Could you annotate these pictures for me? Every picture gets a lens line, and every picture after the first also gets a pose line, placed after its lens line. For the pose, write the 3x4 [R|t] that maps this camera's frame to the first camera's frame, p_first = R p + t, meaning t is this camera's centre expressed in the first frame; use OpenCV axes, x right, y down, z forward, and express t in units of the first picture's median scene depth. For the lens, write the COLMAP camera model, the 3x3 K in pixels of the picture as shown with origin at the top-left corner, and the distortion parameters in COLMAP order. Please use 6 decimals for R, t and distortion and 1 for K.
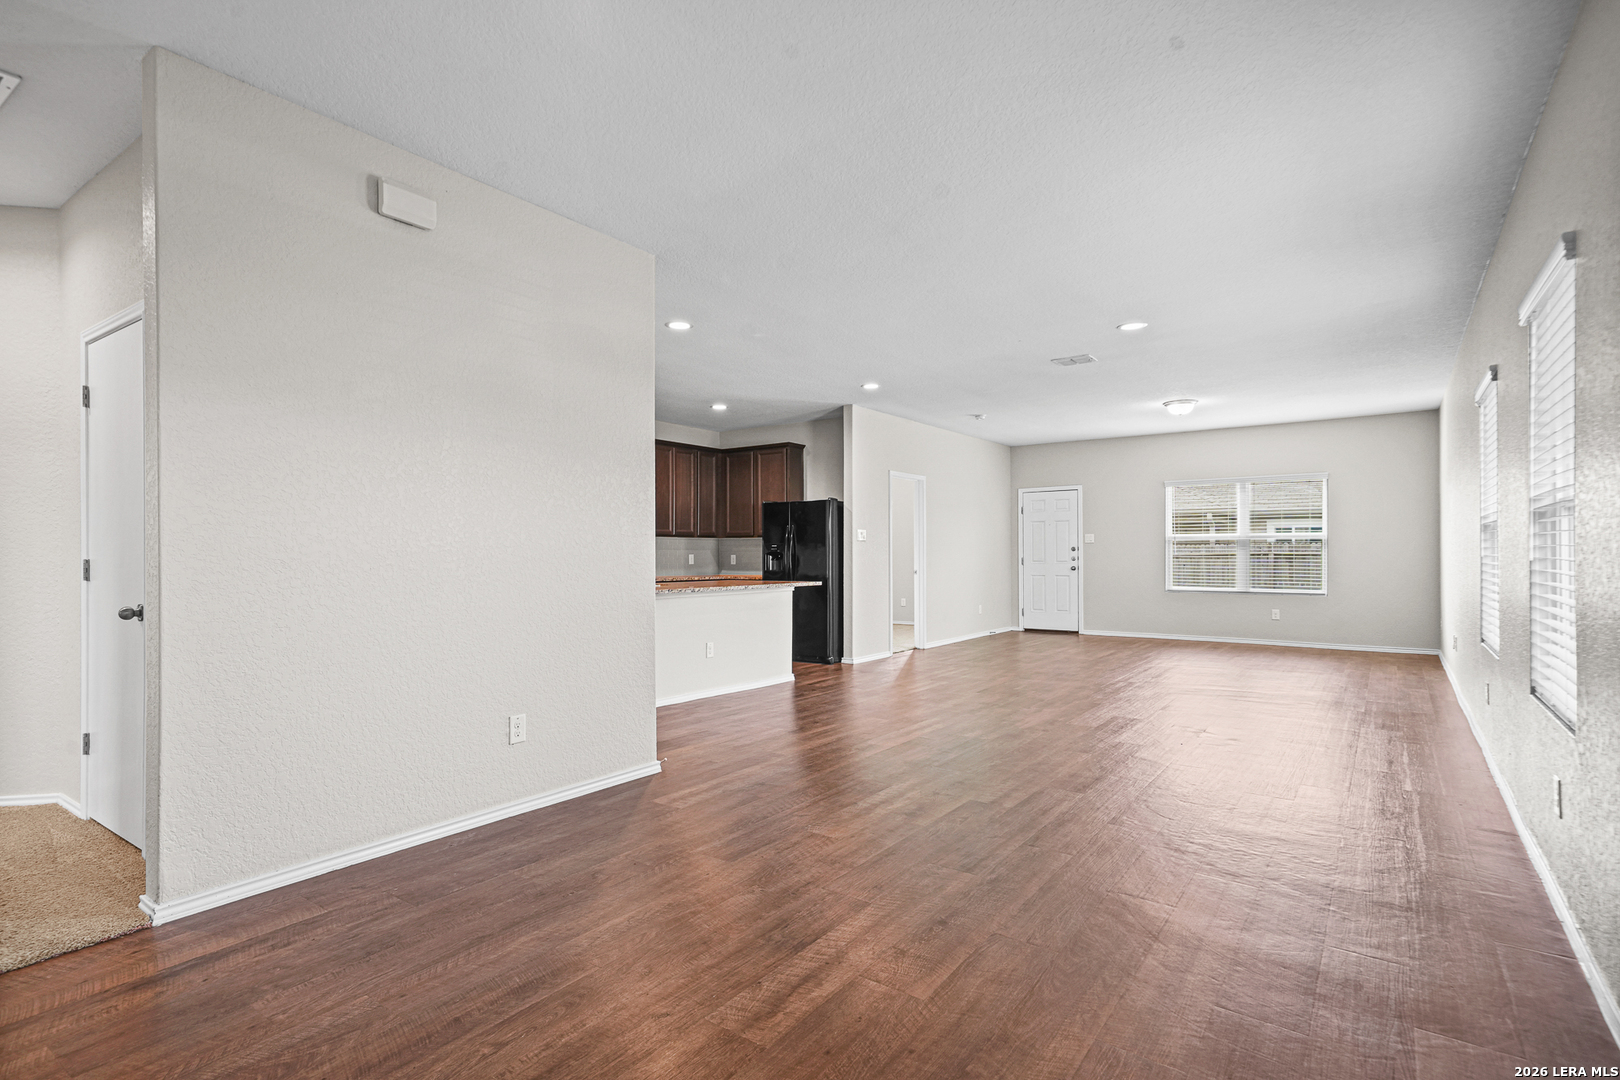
lens RADIAL K [[801.3, 0, 804.7], [0, 801.3, 550.8], [0, 0, 1]] dist [0.022252, 0.000174]
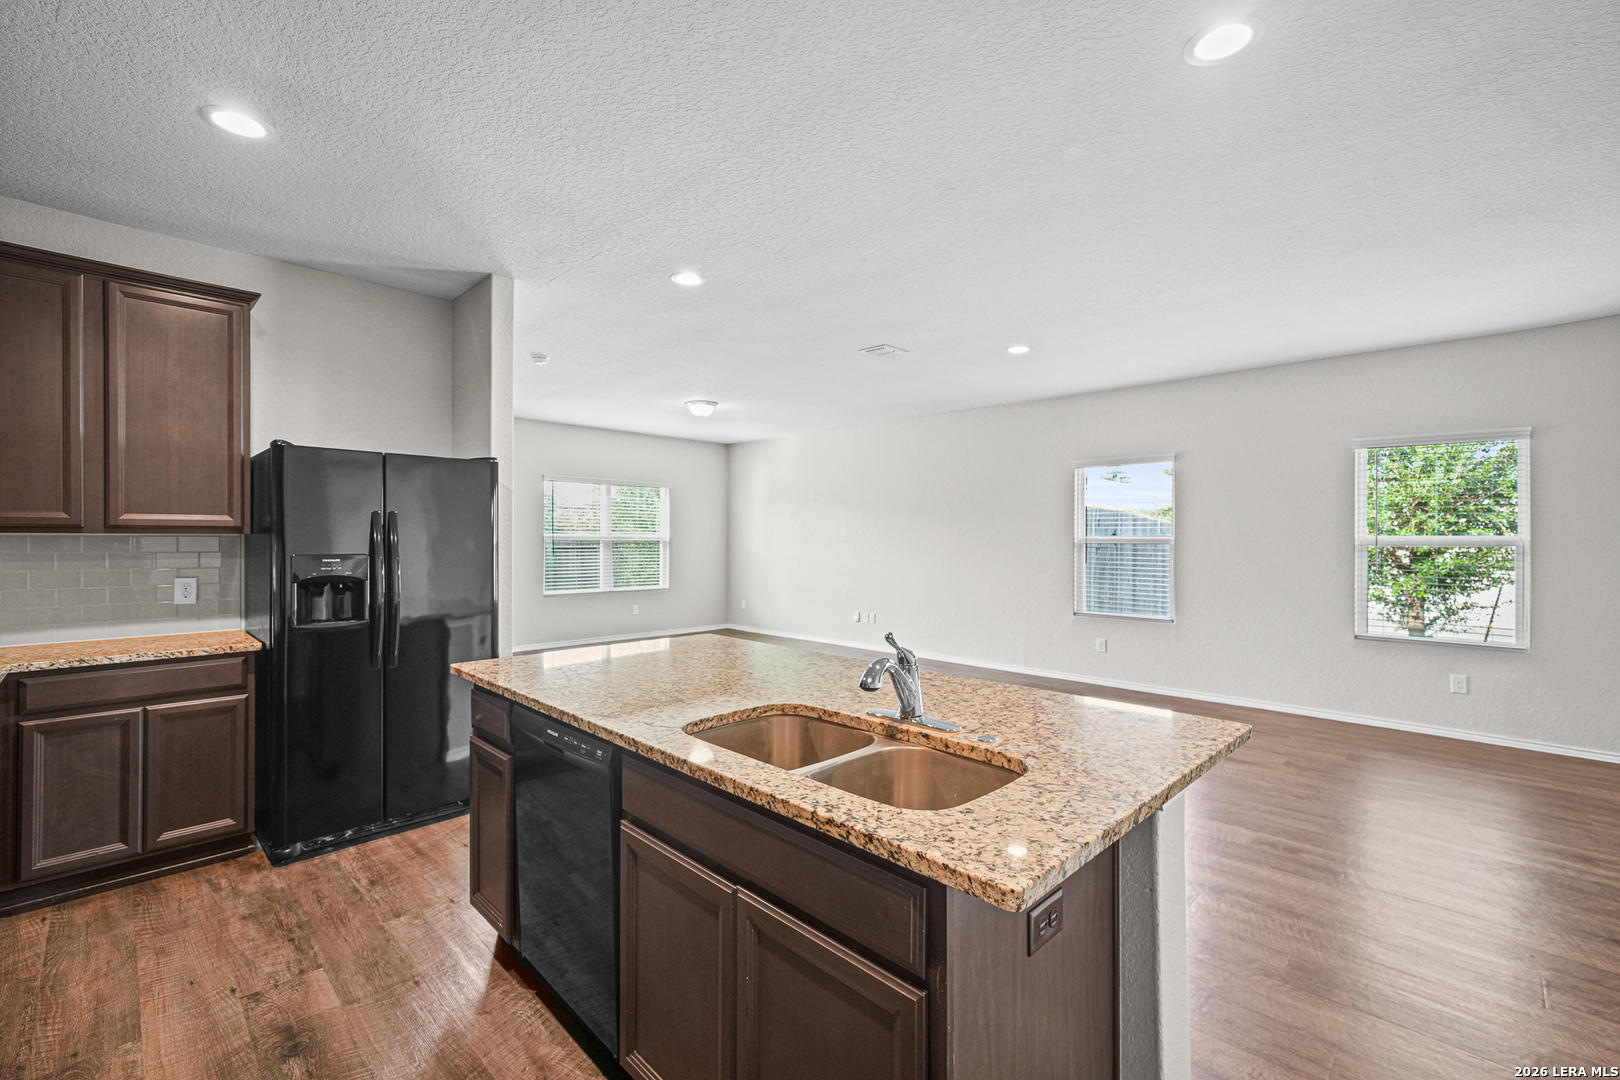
lens RADIAL K [[677.4, 0, 807.2], [0, 677.4, 547.5], [0, 0, 1]] dist [0.002481, 0.001554]
pose [[0.148936, -0.006267, 0.988827, -0.304541], [-0.005652, 0.999958, 0.007188, -0.014673], [-0.988831, -0.006659, 0.148894, 0.671715]]
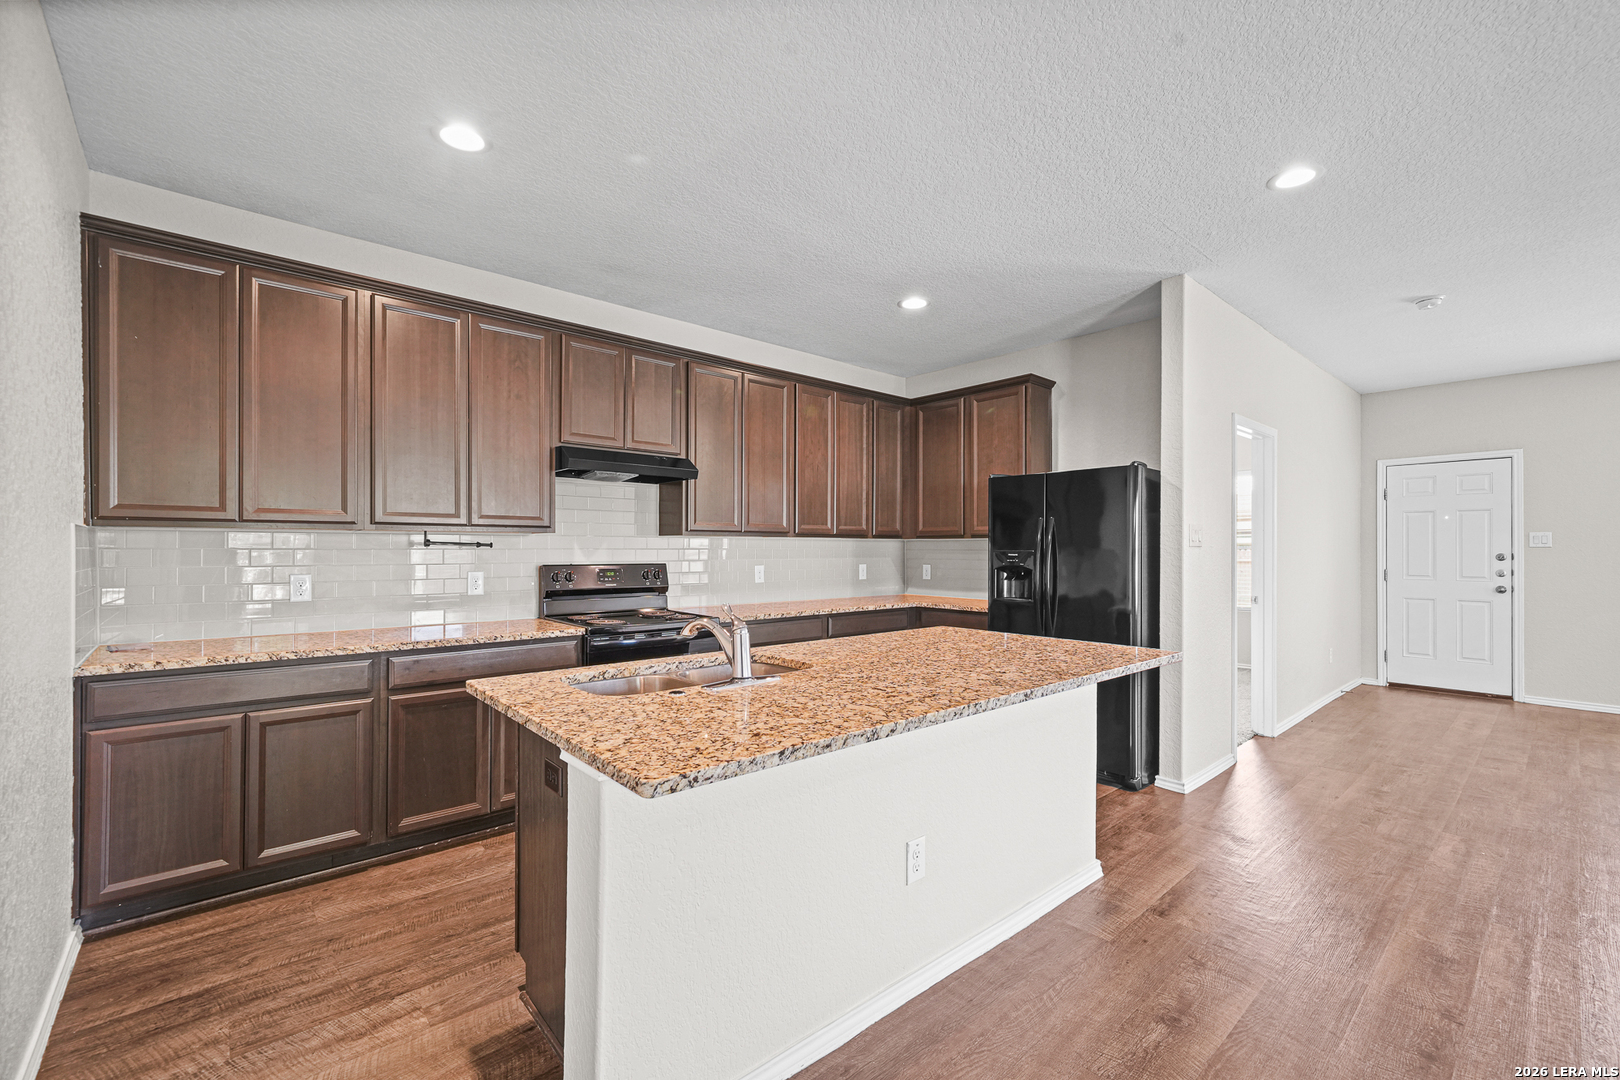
lens RADIAL K [[677.4, 0, 807.2], [0, 677.4, 547.5], [0, 0, 1]] dist [0.002481, 0.001554]
pose [[0.975978, 0.004066, -0.217832, -0.069075], [-0.003495, 0.999989, 0.003008, -0.011020], [0.217842, -0.002174, 0.975982, 0.478758]]
